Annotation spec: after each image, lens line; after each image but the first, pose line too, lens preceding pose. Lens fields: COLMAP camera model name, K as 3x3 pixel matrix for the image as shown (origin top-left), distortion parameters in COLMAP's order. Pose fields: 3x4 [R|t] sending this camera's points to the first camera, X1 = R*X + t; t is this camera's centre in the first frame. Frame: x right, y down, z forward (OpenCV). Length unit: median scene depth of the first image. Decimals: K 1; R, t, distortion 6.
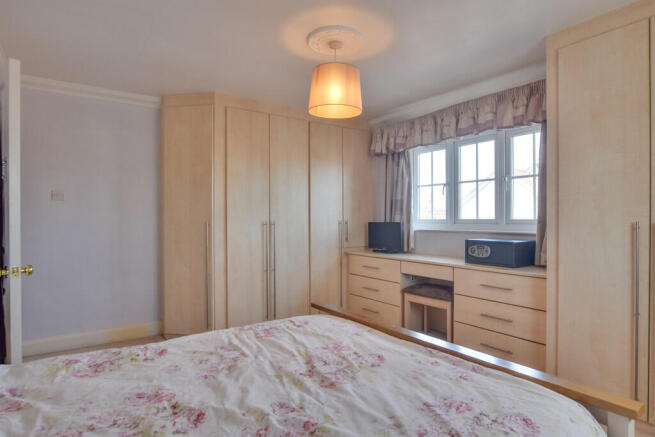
lens RADIAL K [[369.5, 0, 327.1], [0, 369.5, 220.5], [0, 0, 1]] dist [-0.019142, 0.011085]
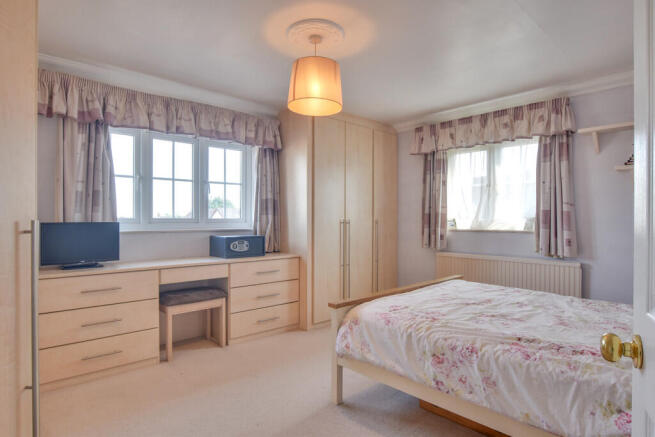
lens RADIAL K [[369.5, 0, 327.6], [0, 369.5, 218.5], [0, 0, 1]] dist [-0.019142, 0.011085]
pose [[-0.139743, 0.006868, 0.990164, -0.706376], [0.003898, 0.999972, -0.006386, 0.005732], [-0.990180, 0.002968, -0.139766, 0.823889]]
